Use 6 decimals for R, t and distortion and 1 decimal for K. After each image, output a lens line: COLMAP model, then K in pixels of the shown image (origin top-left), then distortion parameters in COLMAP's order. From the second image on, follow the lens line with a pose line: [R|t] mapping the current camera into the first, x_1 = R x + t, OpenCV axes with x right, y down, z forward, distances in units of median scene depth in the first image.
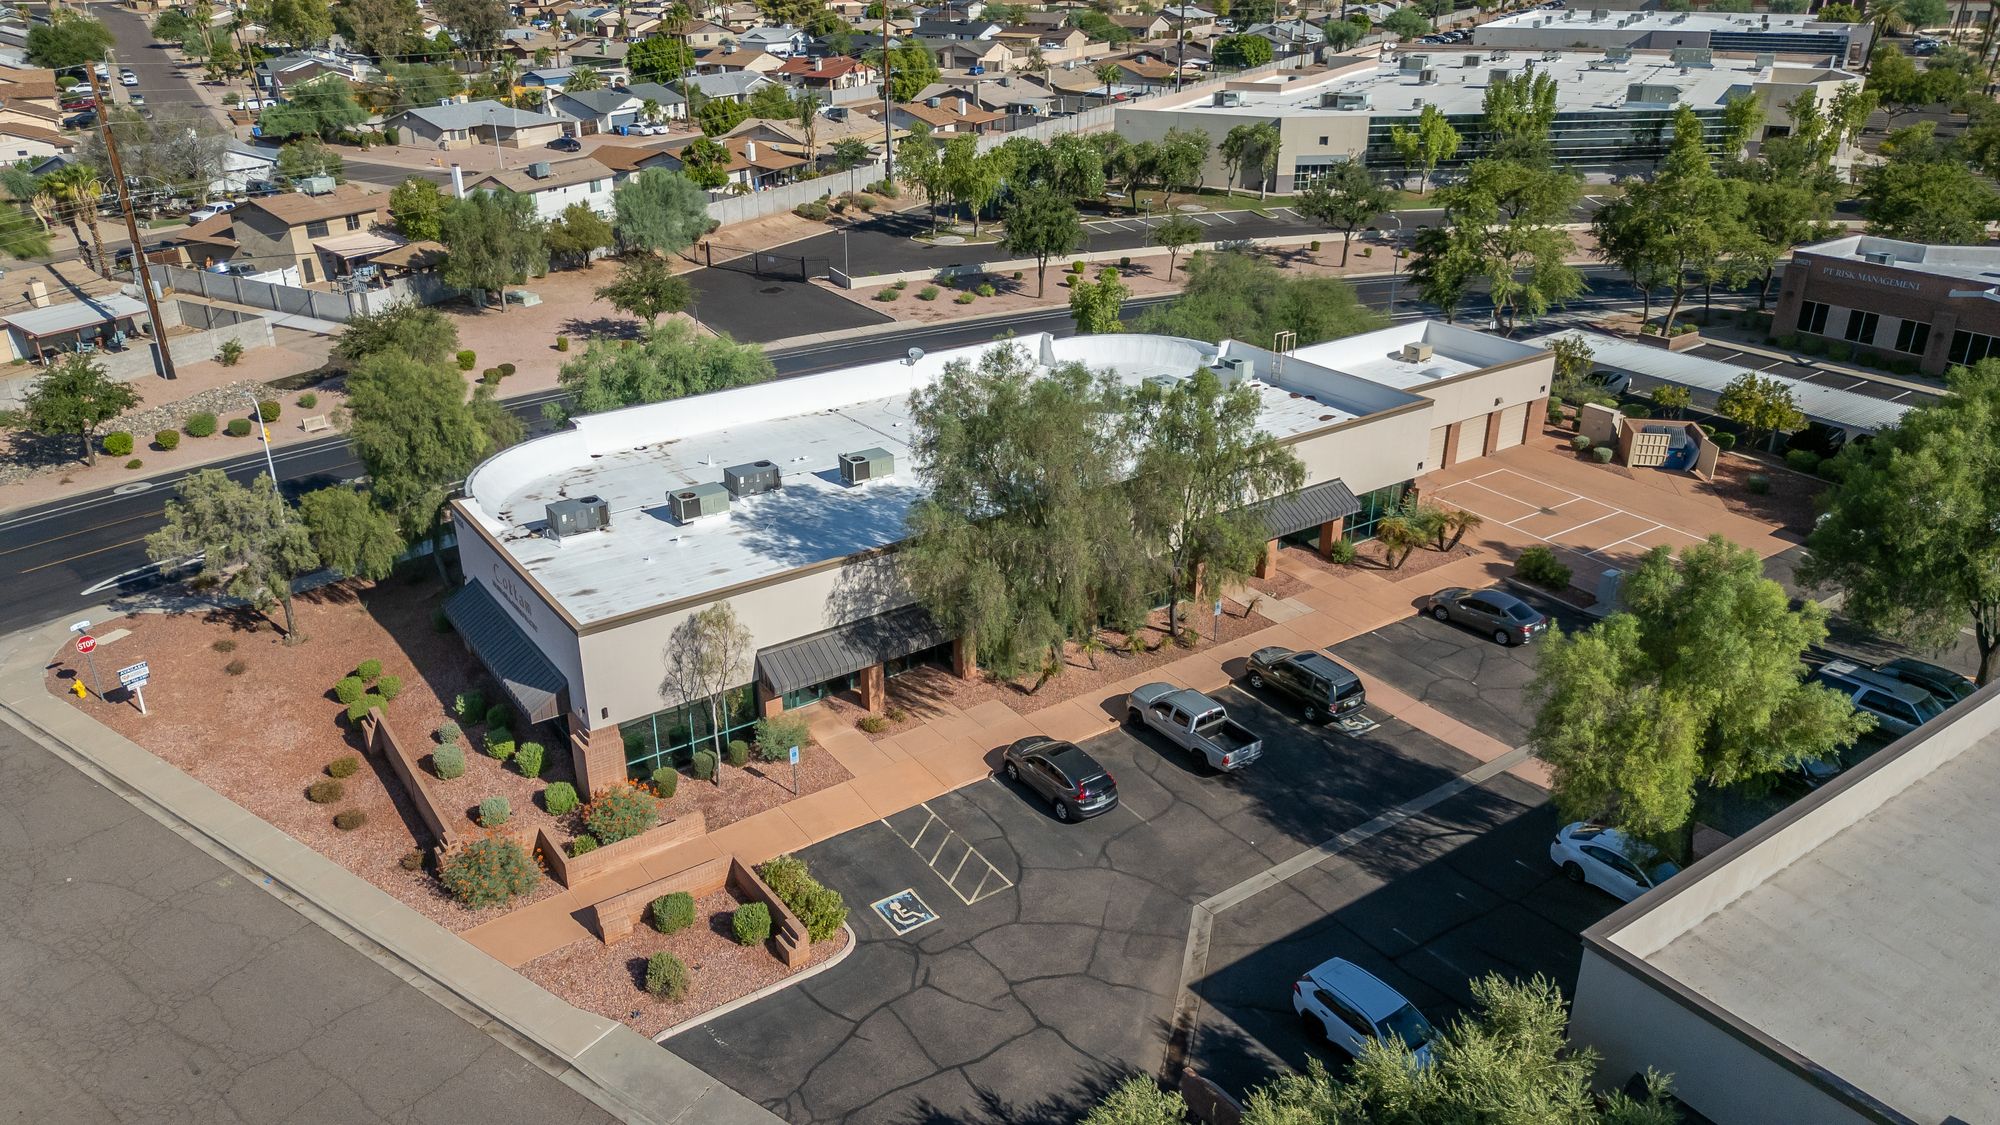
lens RADIAL K [[1419.2, 0, 1014.9], [0, 1419.2, 568.1], [0, 0, 1]] dist [0.021721, -0.000374]
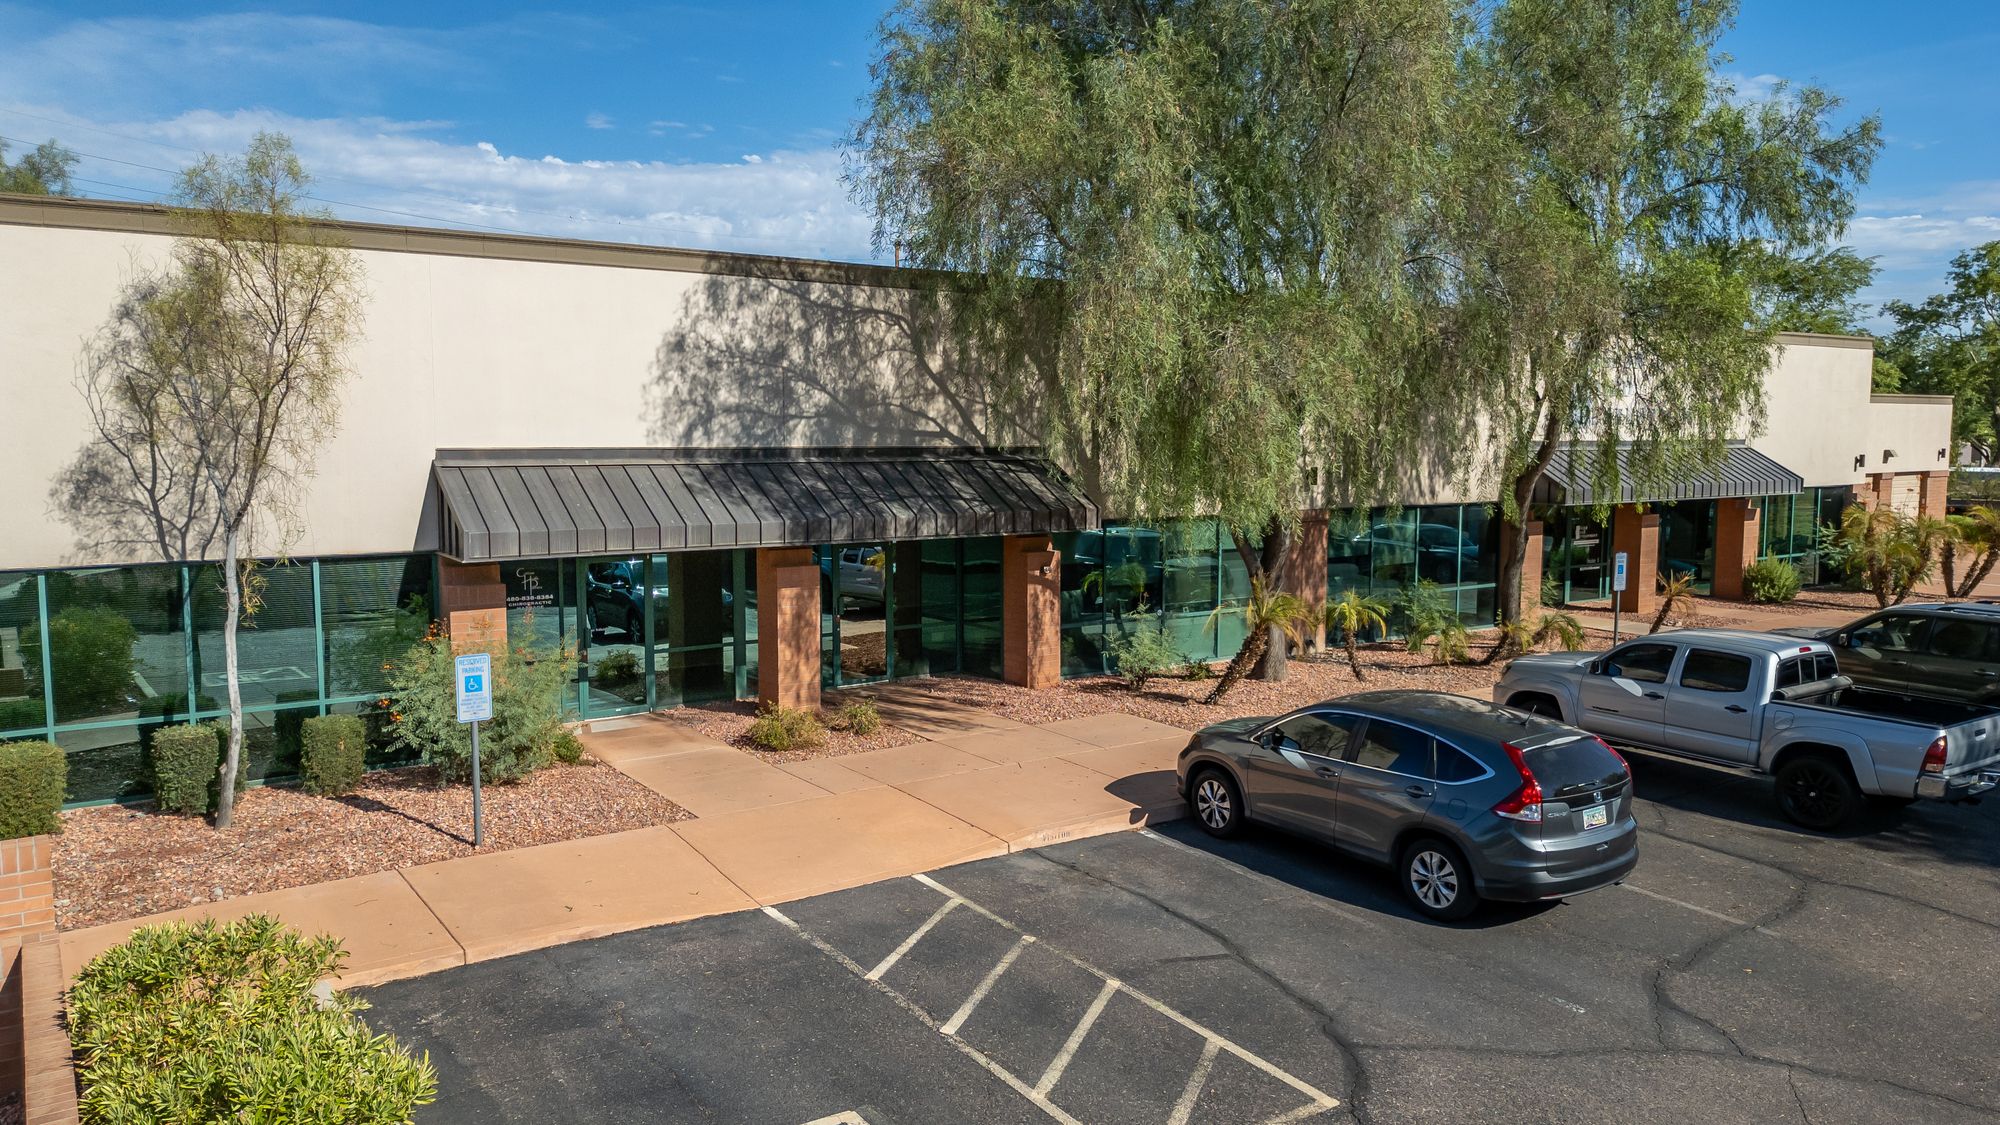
lens RADIAL K [[1419.2, 0, 994.3], [0, 1419.2, 562.2], [0, 0, 1]] dist [0.021721, -0.000374]
pose [[0.999833, -0.008144, -0.016362, -0.044049], [0.002335, 0.944821, -0.327580, 0.196900], [0.018127, 0.327487, 0.944682, 0.703637]]
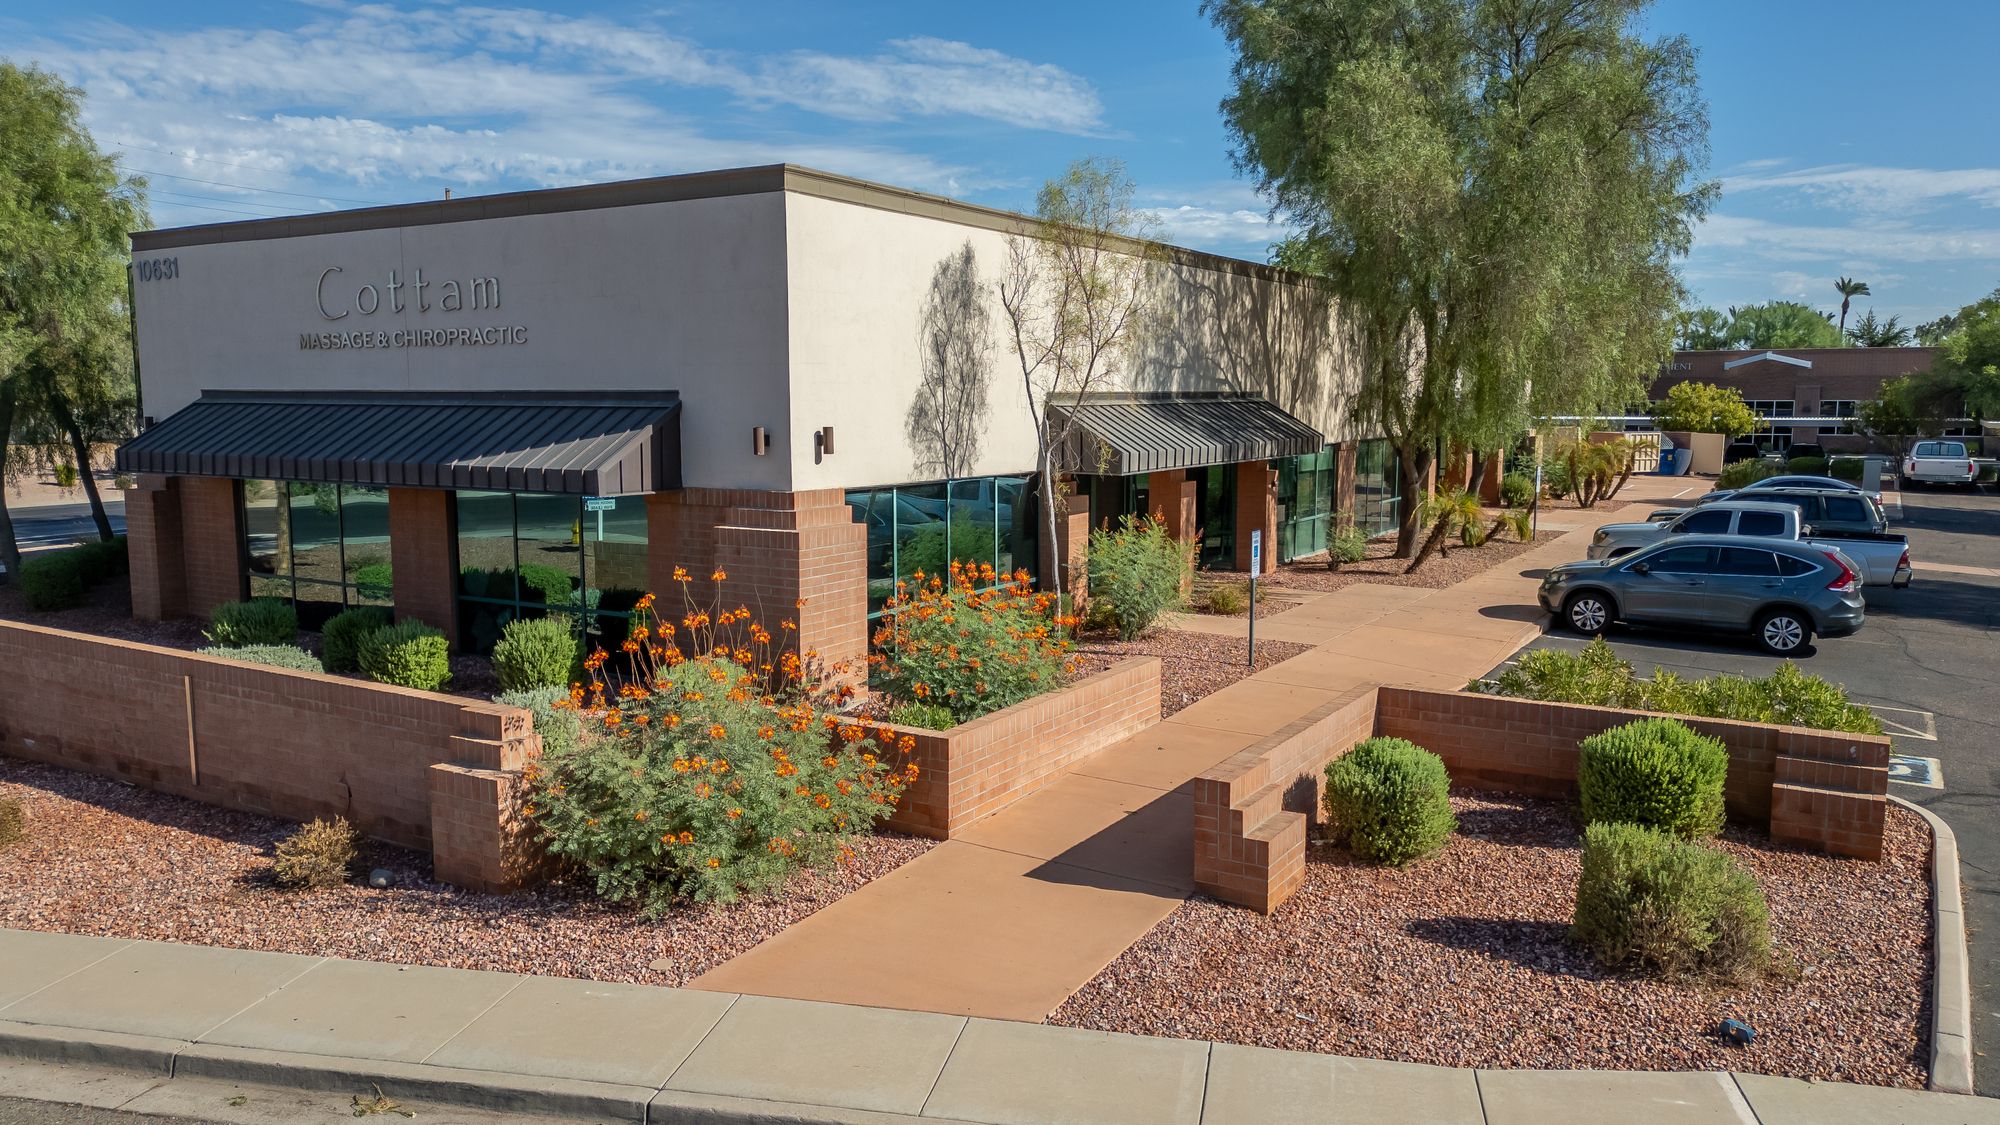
lens RADIAL K [[1480.5, 0, 983.3], [0, 1480.5, 552.6], [0, 0, 1]] dist [0.014234, 0.000502]
pose [[0.922251, -0.053394, 0.382886, -0.380177], [0.168949, 0.946497, -0.274956, 0.229237], [-0.347720, 0.318266, 0.881928, 0.633056]]
